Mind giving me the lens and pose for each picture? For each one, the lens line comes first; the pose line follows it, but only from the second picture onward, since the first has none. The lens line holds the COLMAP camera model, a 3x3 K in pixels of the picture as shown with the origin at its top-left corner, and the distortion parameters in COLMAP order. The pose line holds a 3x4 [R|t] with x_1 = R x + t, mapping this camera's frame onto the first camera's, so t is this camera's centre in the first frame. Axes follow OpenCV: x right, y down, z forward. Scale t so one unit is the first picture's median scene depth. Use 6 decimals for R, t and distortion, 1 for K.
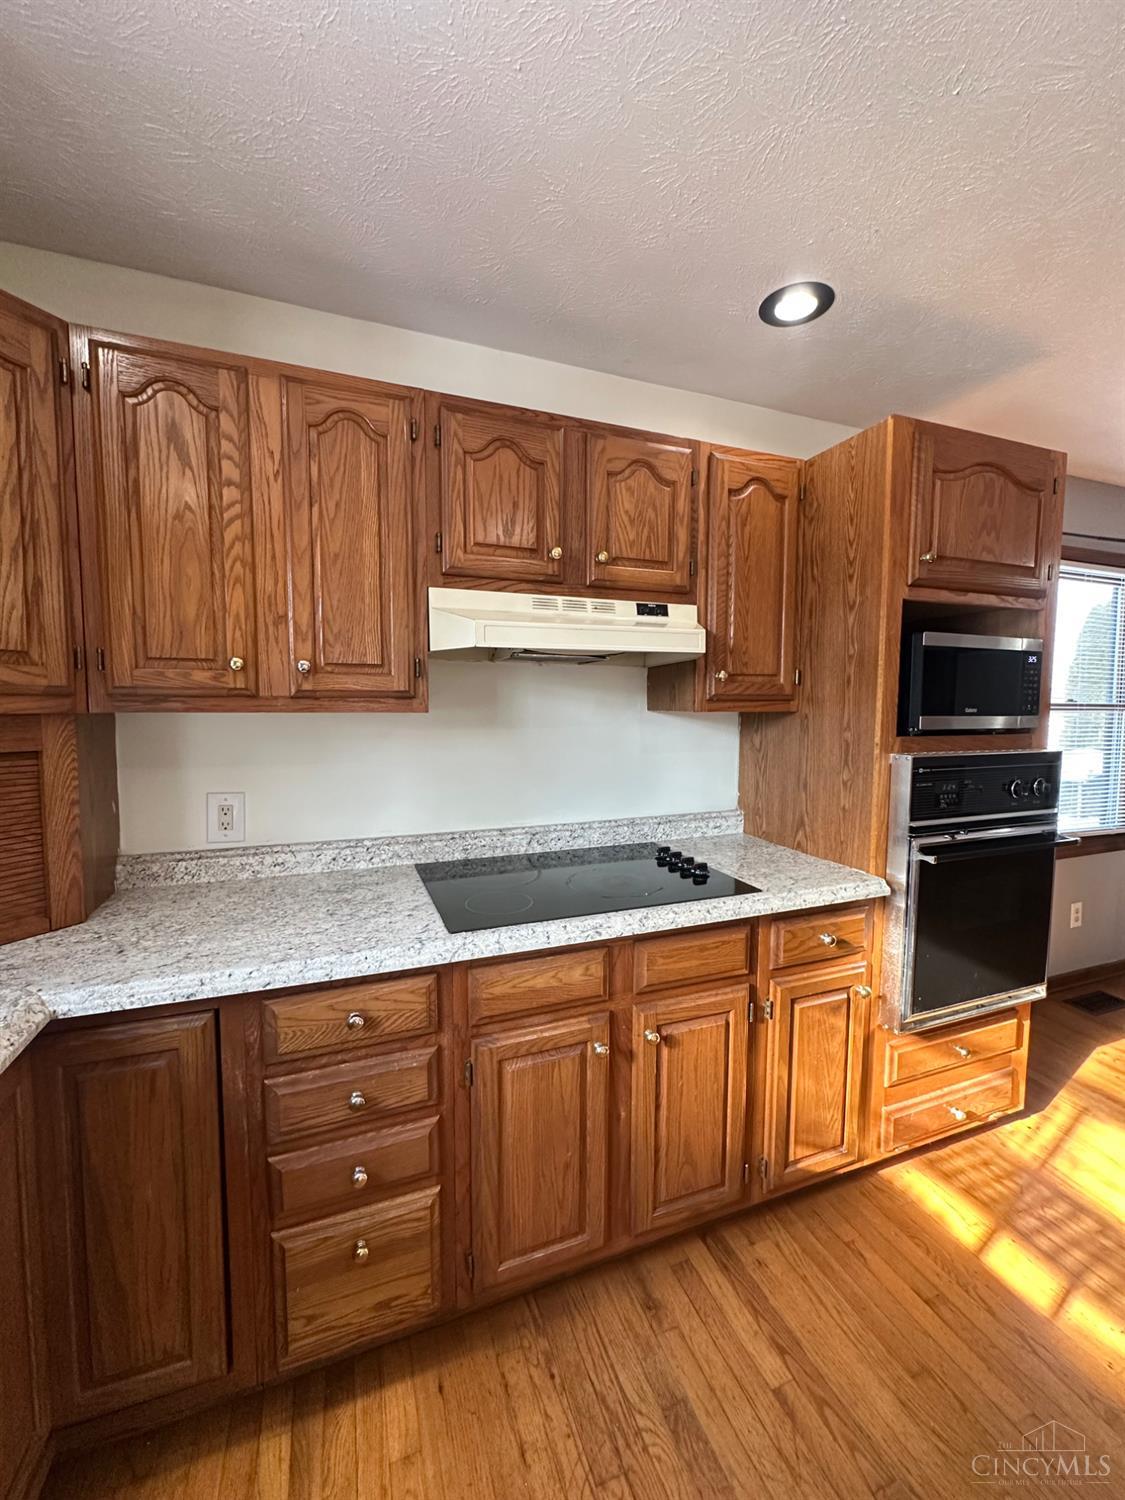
lens RADIAL K [[596.3, 0, 558.2], [0, 596.3, 748.7], [0, 0, 1]] dist [-0.001173, -0.000110]
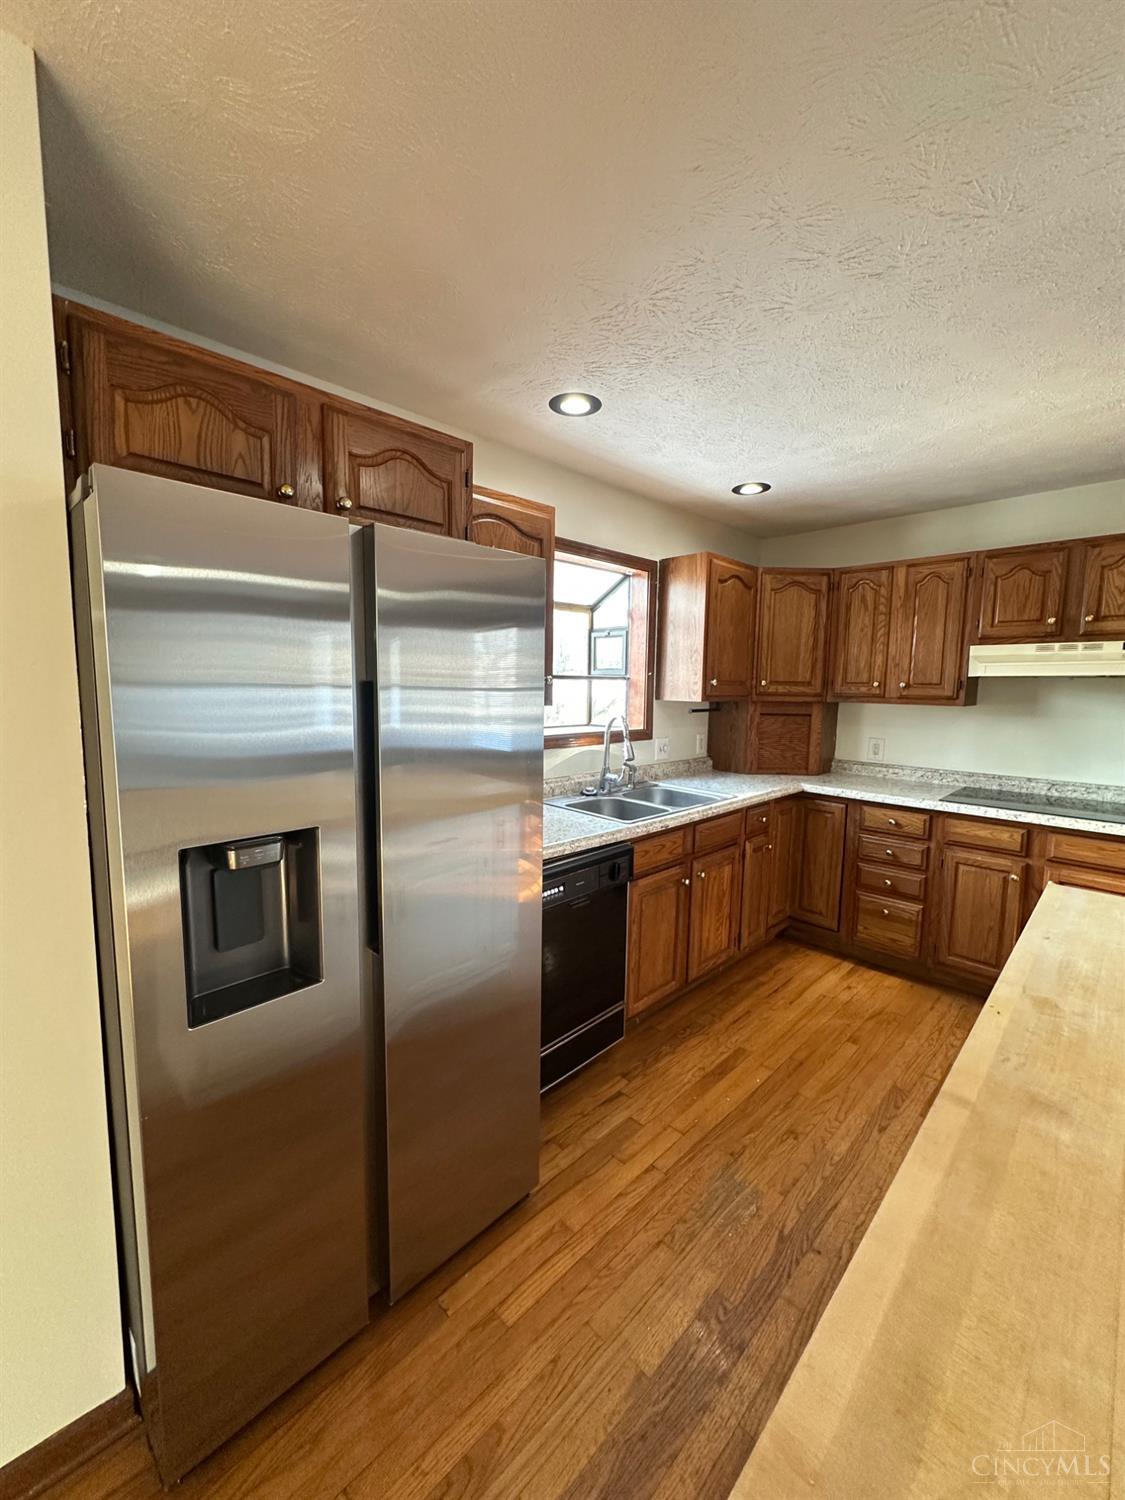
lens RADIAL K [[596.3, 0, 562.7], [0, 596.3, 747.8], [0, 0, 1]] dist [-0.001173, -0.000110]
pose [[0.402867, 0.100728, -0.909699, 1.232904], [-0.079467, 0.994022, 0.074872, 0.041589], [0.911802, 0.042128, 0.408463, -1.219802]]
